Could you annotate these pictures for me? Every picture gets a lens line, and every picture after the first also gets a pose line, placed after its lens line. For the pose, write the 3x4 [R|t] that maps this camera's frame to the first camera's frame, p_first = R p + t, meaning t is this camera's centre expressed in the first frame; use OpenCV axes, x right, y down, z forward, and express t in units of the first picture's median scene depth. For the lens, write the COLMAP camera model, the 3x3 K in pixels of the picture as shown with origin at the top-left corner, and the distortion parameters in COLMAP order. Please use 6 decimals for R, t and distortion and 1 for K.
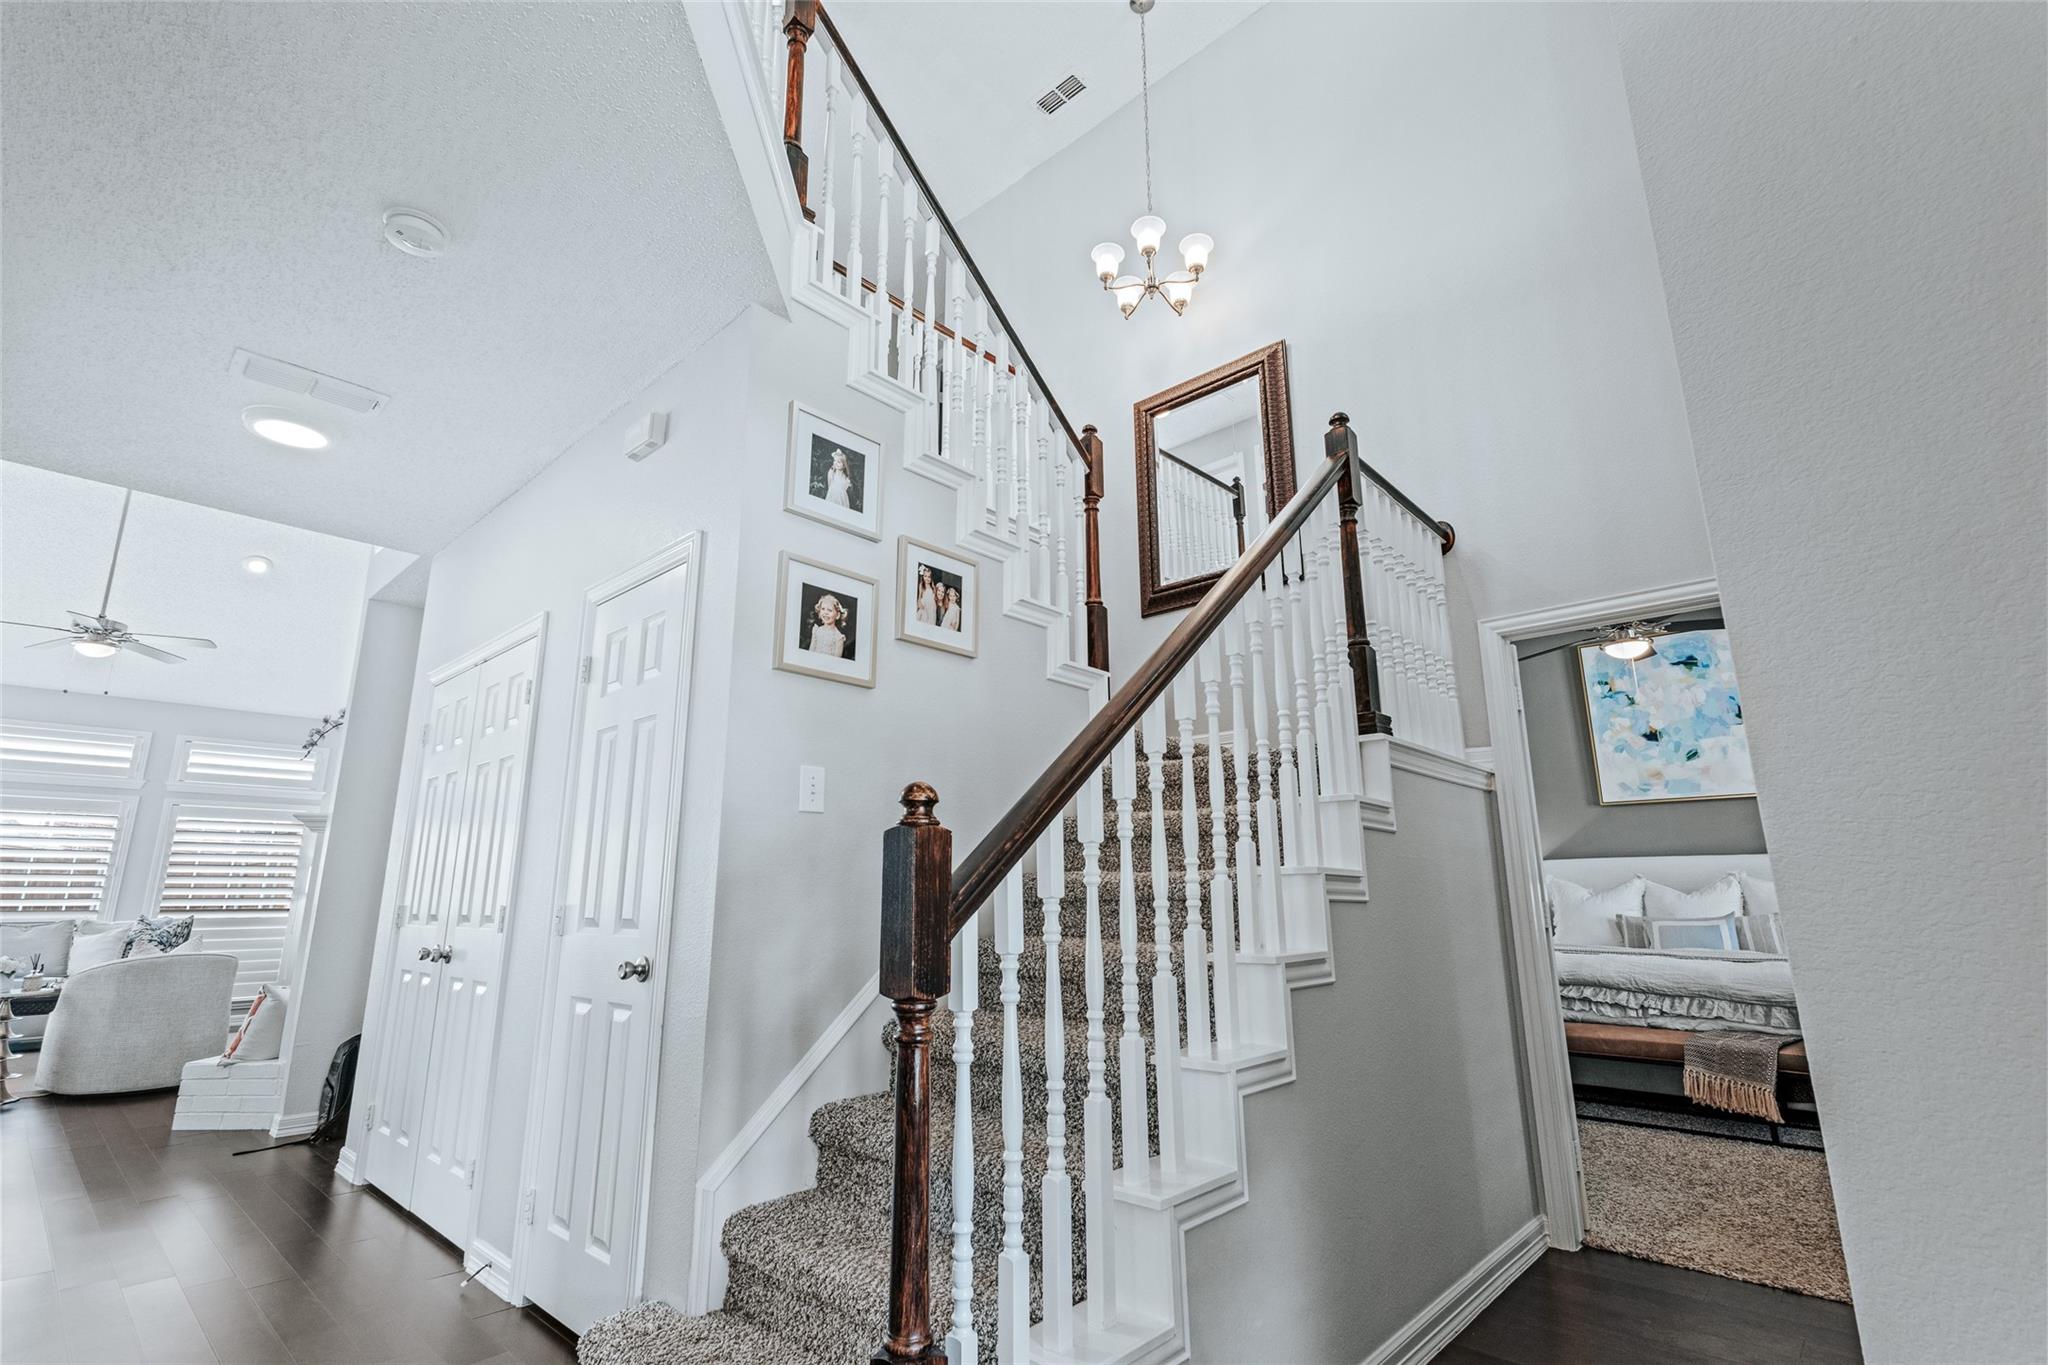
lens RADIAL K [[925.8, 0, 1024.0], [0, 925.8, 682.5], [0, 0, 1]] dist [0.002294, -0.000194]
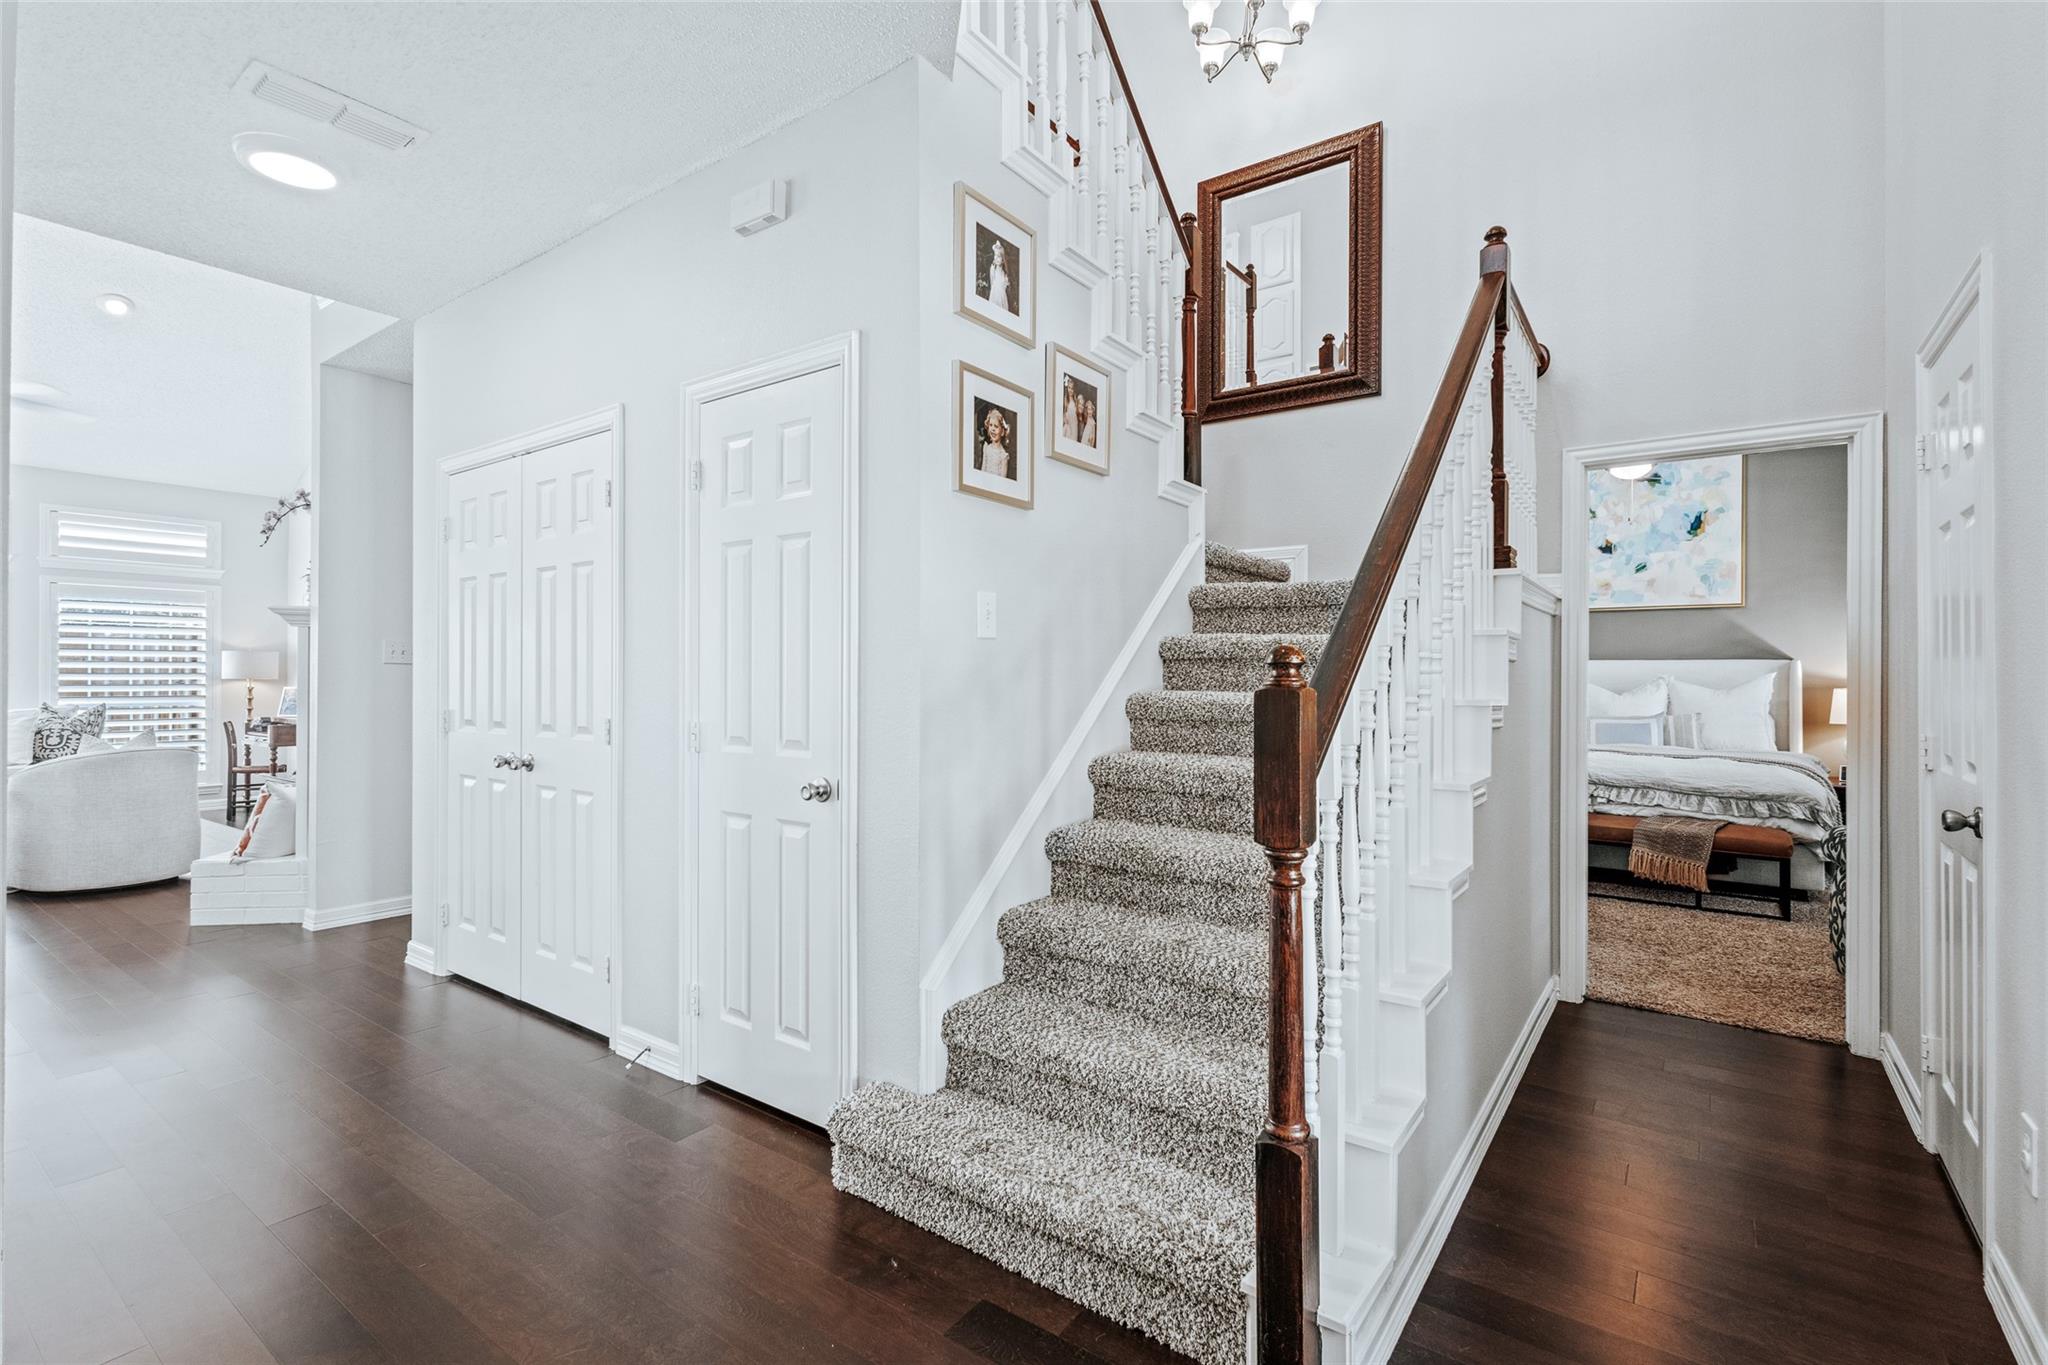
lens RADIAL K [[930.7, 0, 1019.5], [0, 930.7, 676.4], [0, 0, 1]] dist [0.000761, 0.000297]
pose [[0.993511, 0.007943, 0.113461, -0.229980], [-0.033383, 0.973988, 0.224129, -0.034015], [-0.108730, -0.226462, 0.967932, 0.014950]]
